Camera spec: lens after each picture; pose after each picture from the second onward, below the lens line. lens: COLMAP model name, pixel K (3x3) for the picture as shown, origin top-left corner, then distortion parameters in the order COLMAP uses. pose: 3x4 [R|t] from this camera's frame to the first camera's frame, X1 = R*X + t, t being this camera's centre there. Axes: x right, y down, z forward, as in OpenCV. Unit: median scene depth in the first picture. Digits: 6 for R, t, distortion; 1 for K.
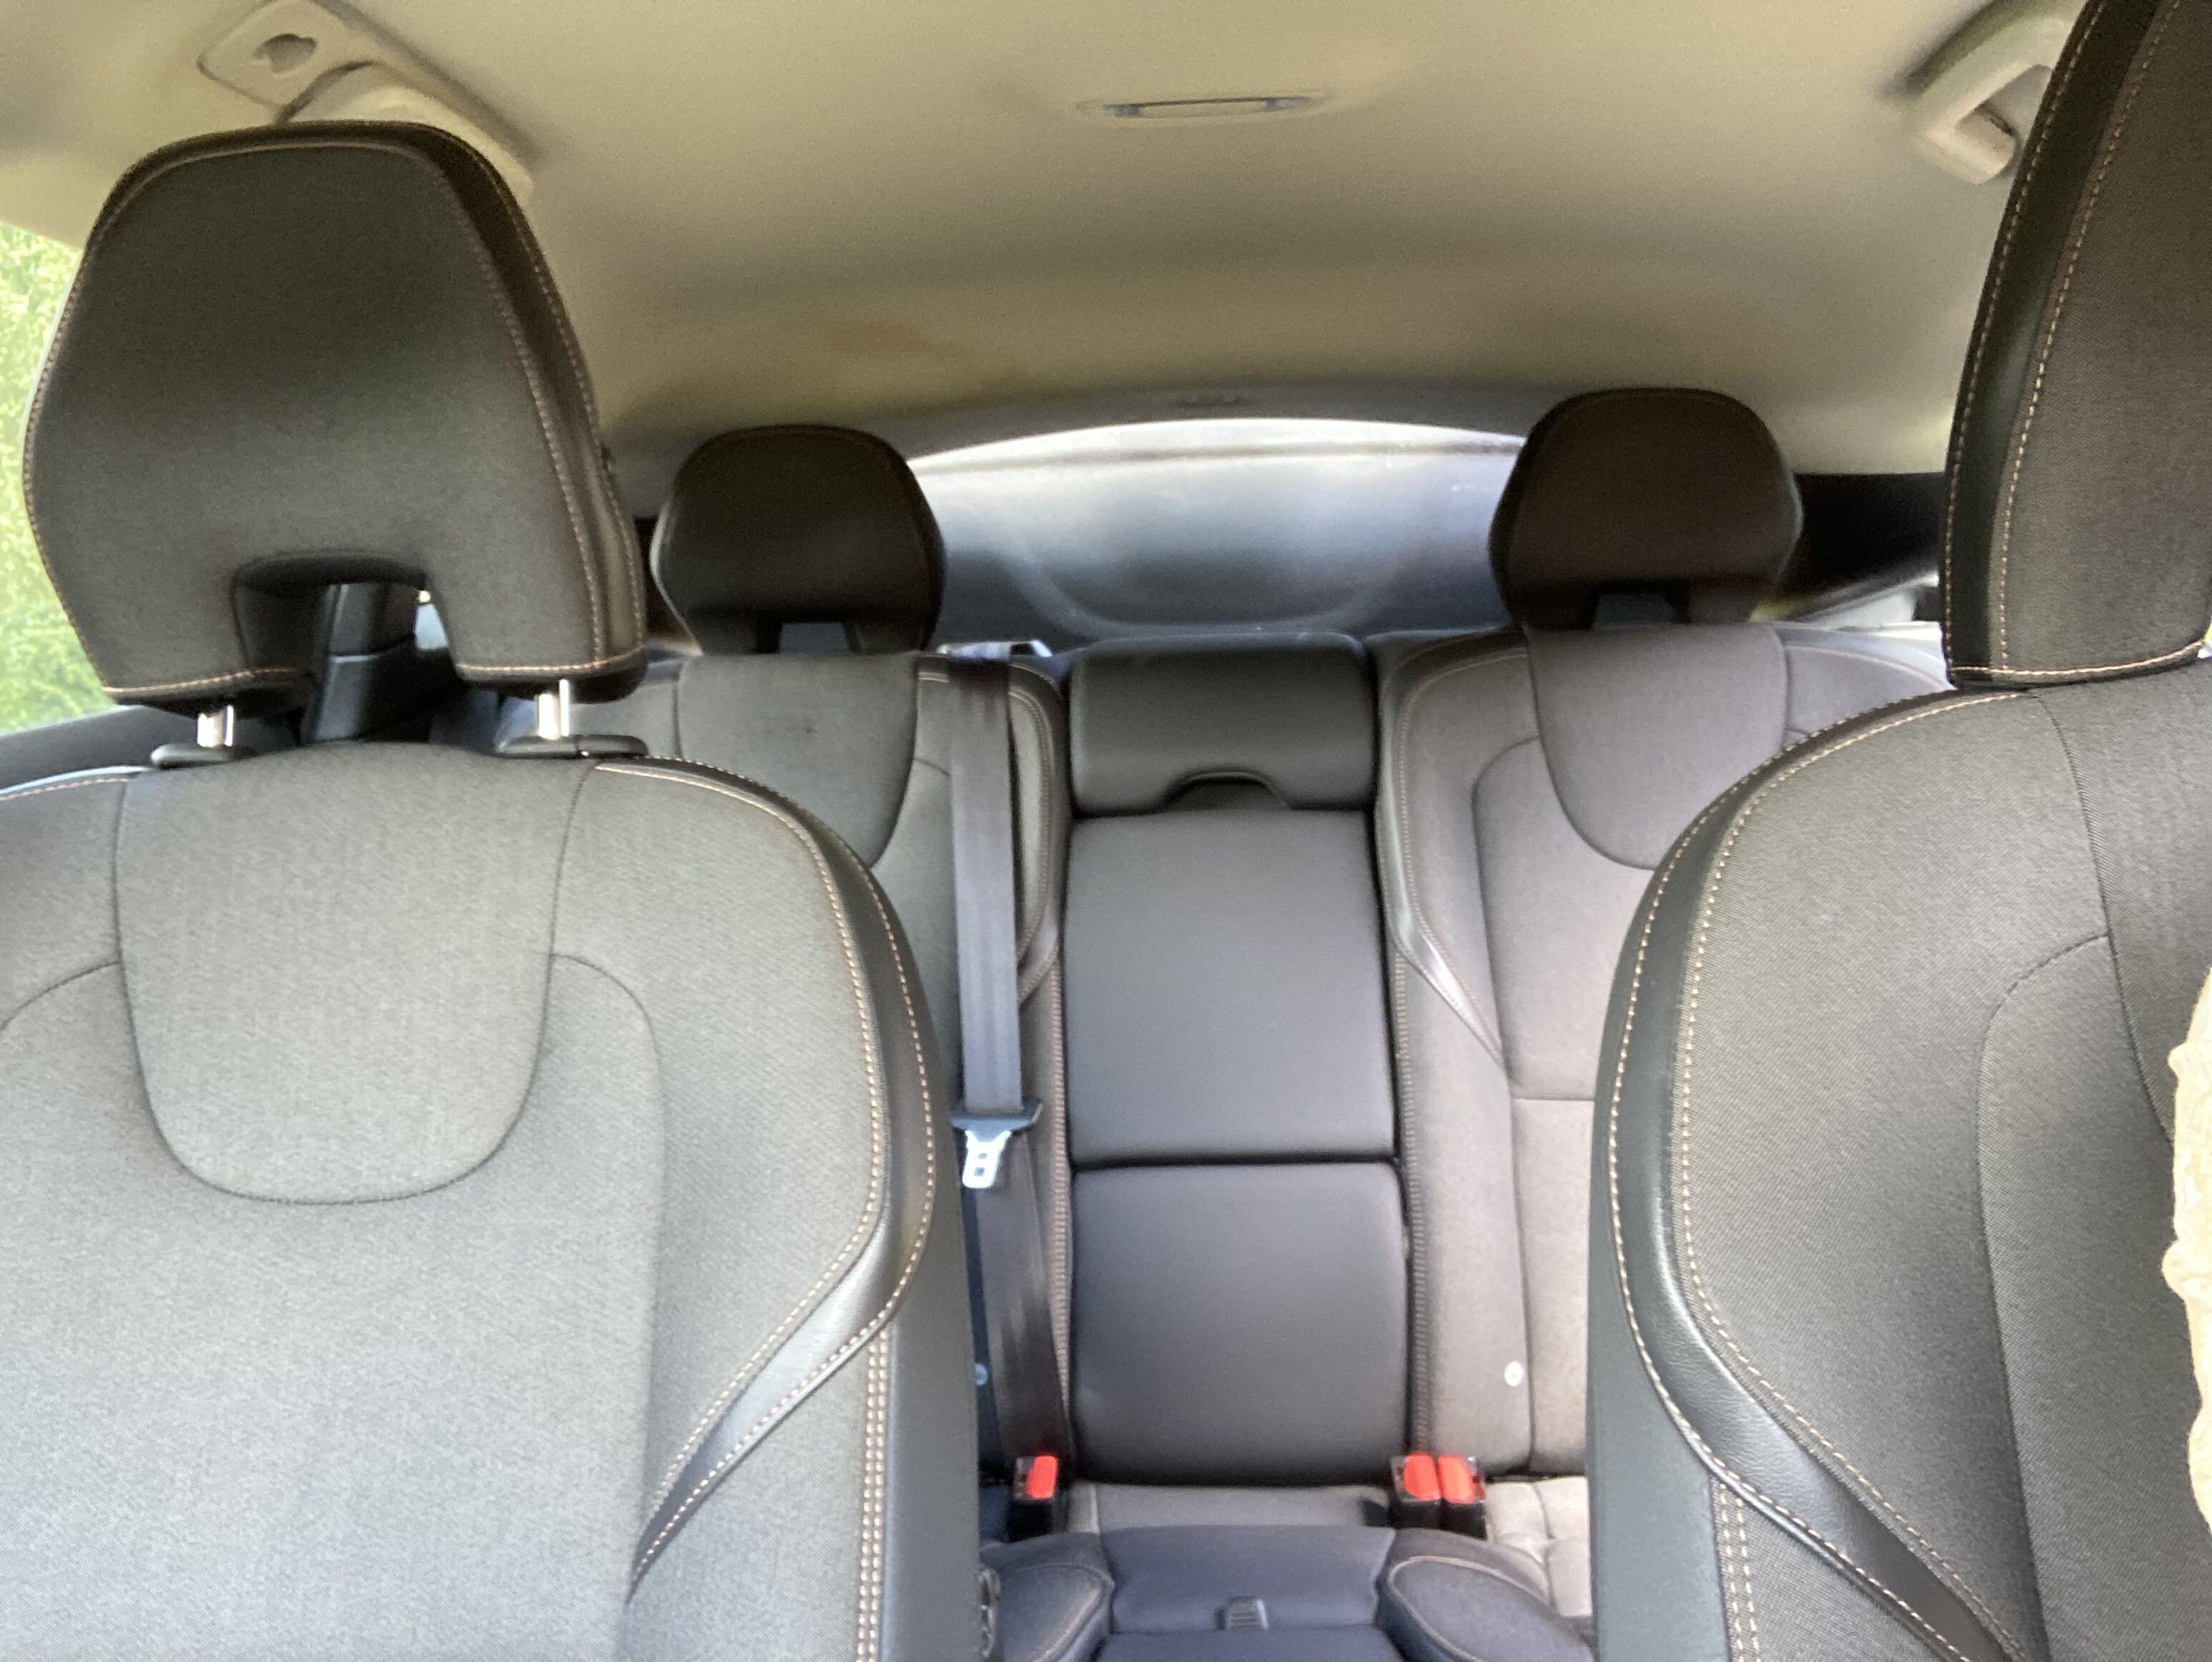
lens RADIAL K [[2074.9, 0, 1112.9], [0, 2074.9, 831.3], [0, 0, 1]] dist [0.067764, 0.000000]
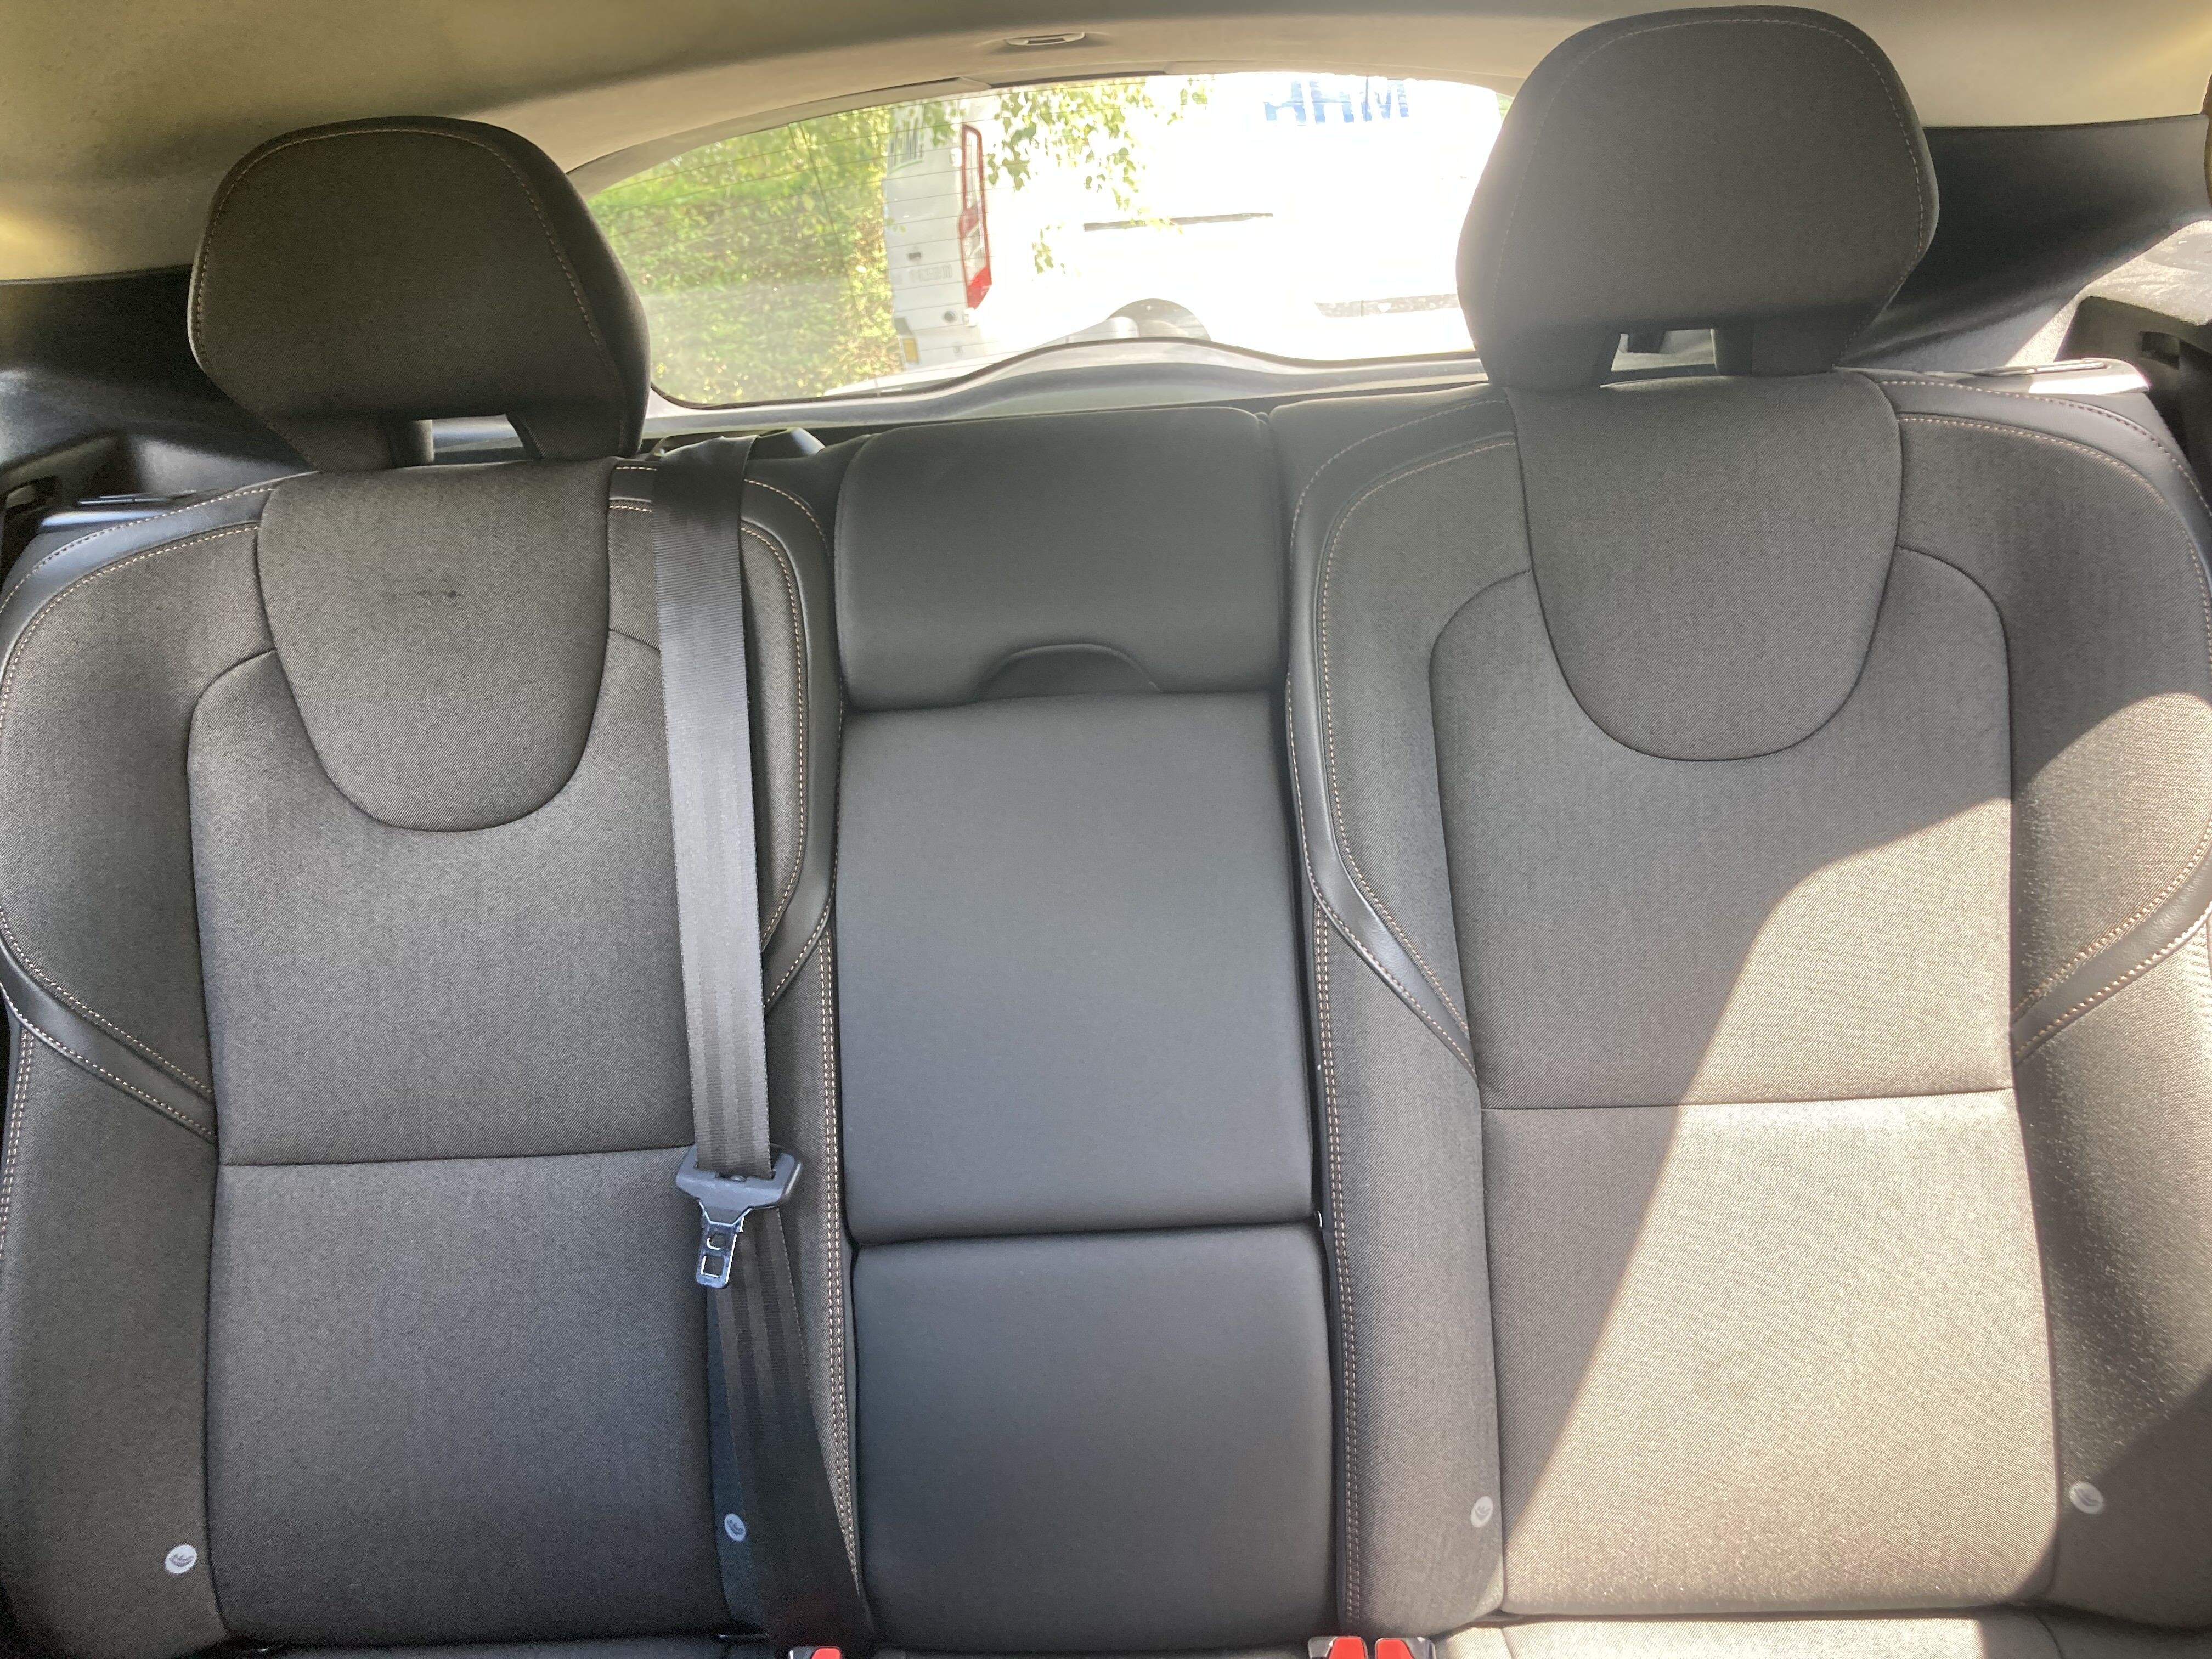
lens RADIAL K [[1639.2, 0, 1091.3], [0, 1639.2, 822.7], [0, 0, 1]] dist [0.010303, 0.003590]
pose [[0.999412, -0.032509, -0.010857, 0.068579], [0.034123, 0.973510, 0.226085, -0.093250], [0.003219, -0.226322, 0.974047, 0.477989]]
